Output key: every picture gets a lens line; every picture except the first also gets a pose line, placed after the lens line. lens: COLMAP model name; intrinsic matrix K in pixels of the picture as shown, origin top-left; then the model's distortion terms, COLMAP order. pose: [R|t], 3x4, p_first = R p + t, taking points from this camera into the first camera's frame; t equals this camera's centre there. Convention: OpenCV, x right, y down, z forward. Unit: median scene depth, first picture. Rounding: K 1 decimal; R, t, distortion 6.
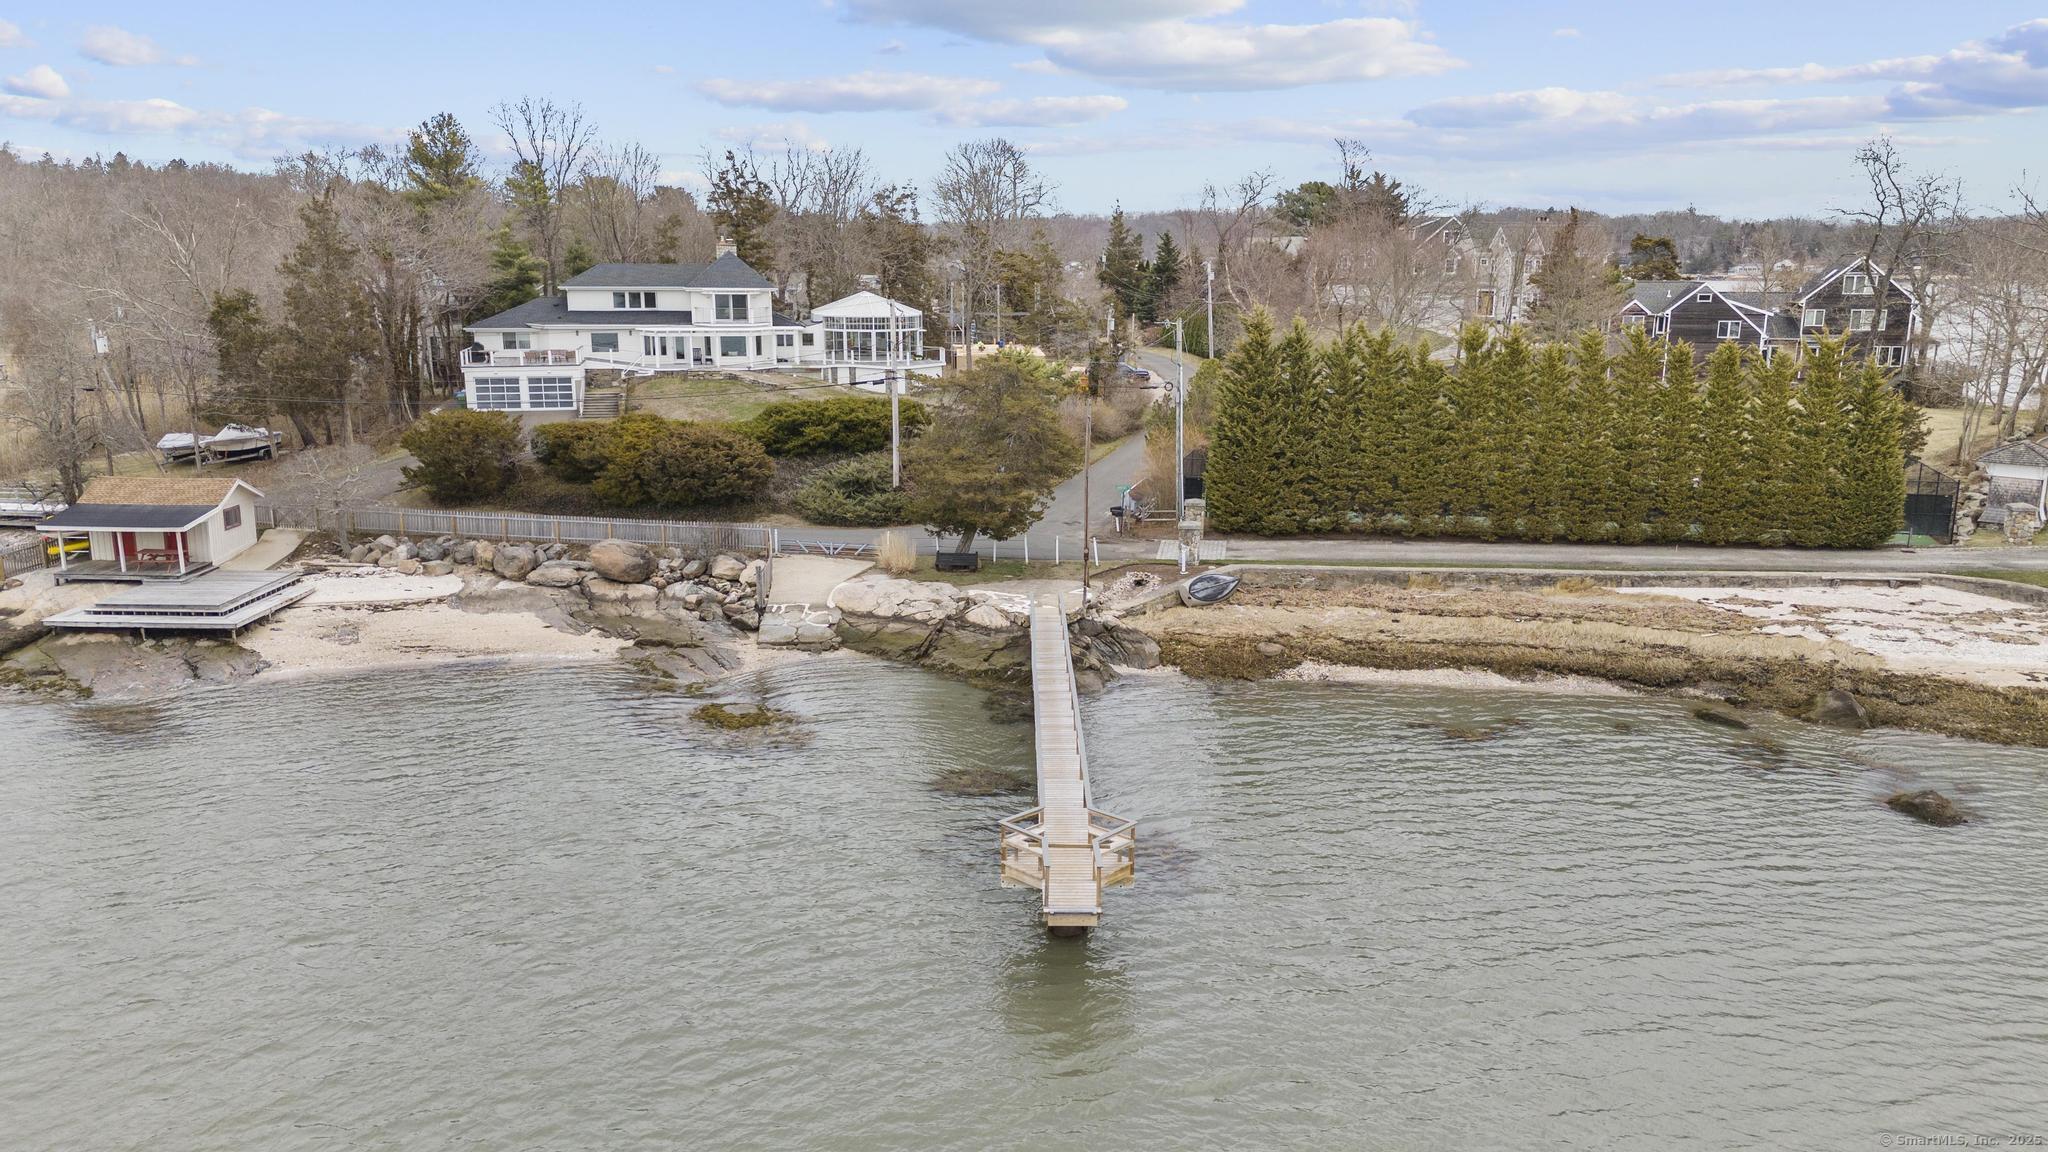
lens RADIAL K [[1491.5, 0, 1024.0], [0, 1491.5, 576.0], [0, 0, 1]] dist [0.125519, -0.152874]
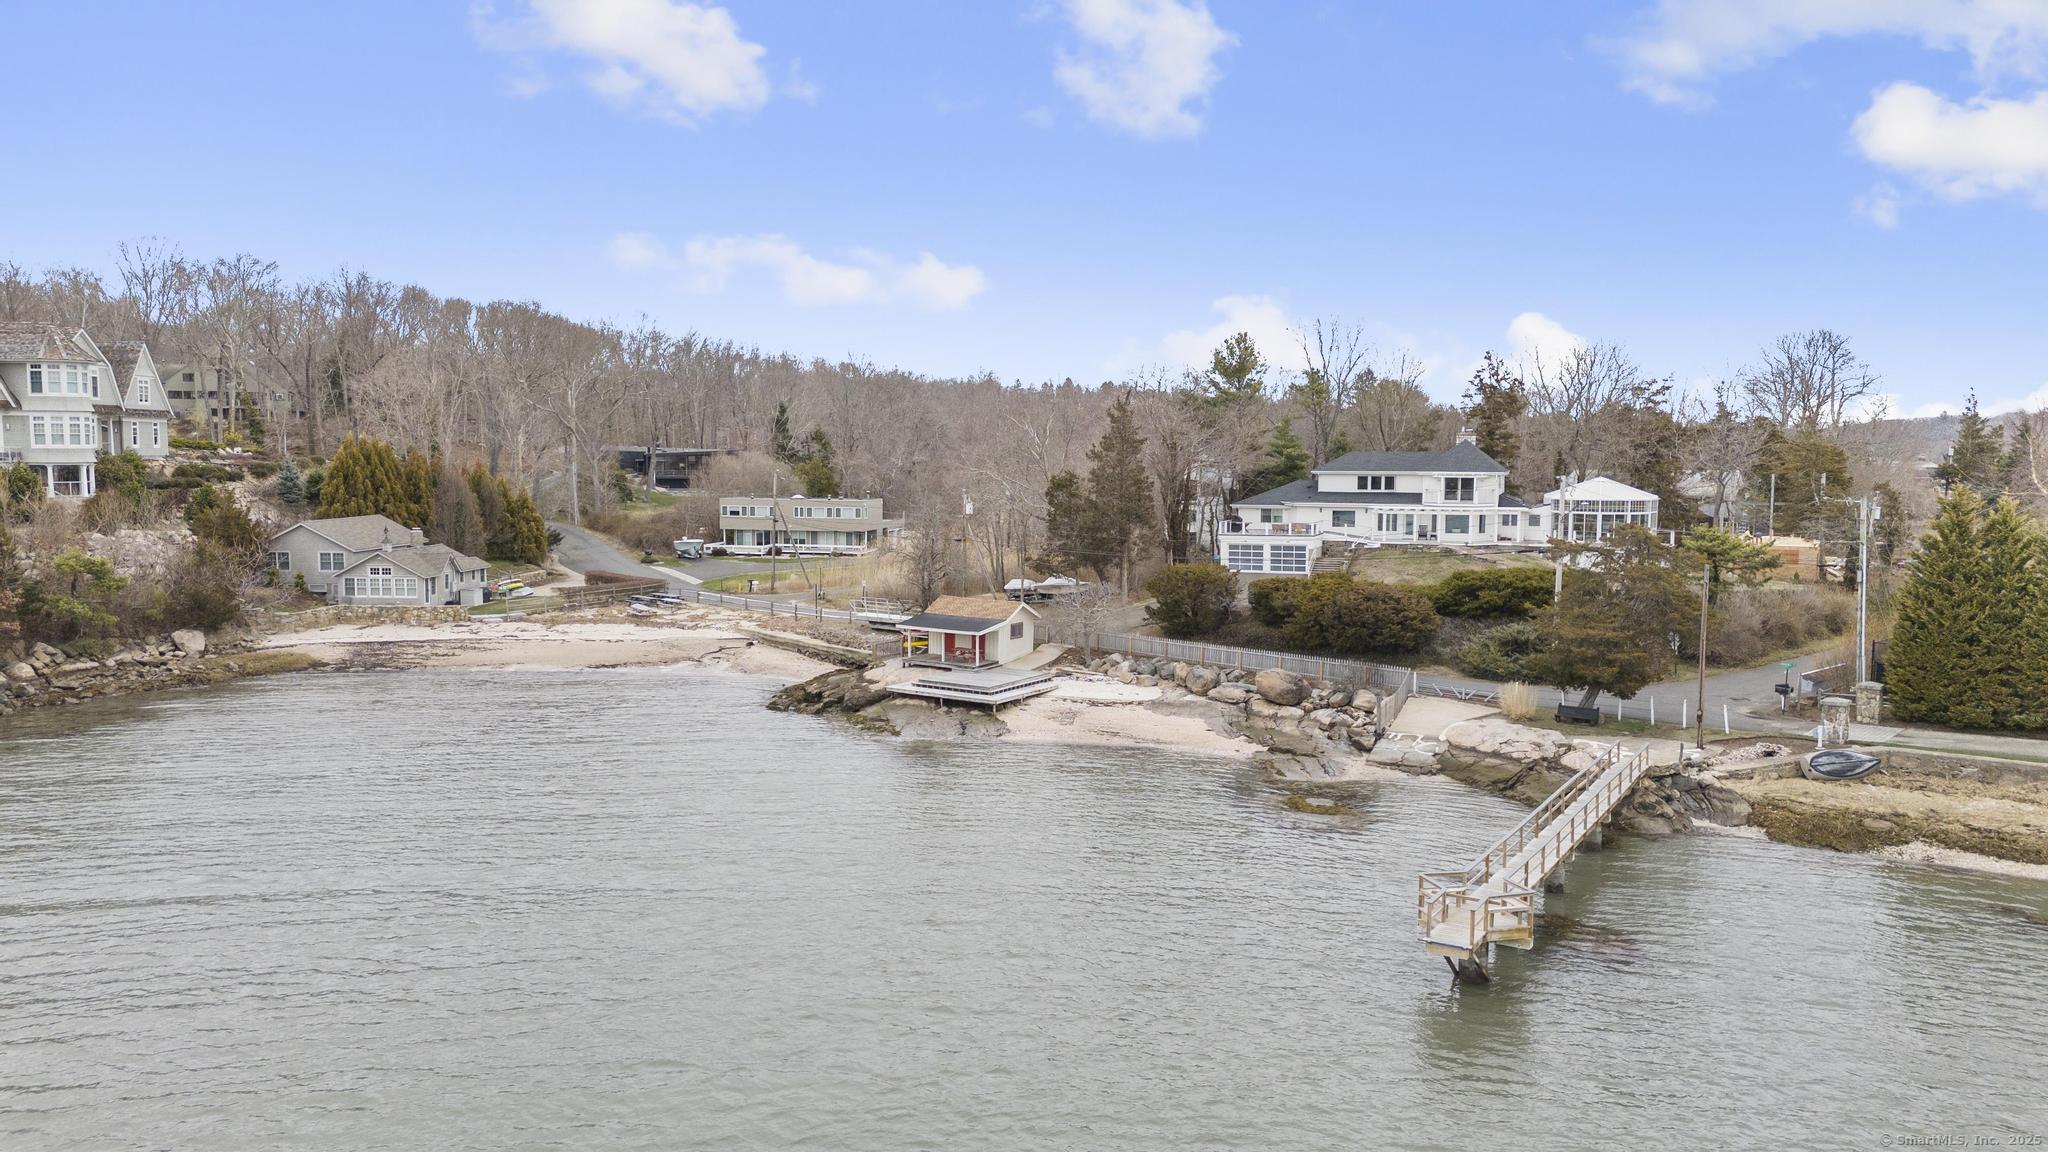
lens RADIAL K [[1491.5, 0, 1024.0], [0, 1491.5, 576.0], [0, 0, 1]] dist [0.125519, -0.152874]
pose [[0.848357, 0.046910, -0.527341, 0.176448], [-0.116459, 0.988204, -0.099447, 0.043738], [0.516456, 0.145780, 0.843814, -0.115355]]
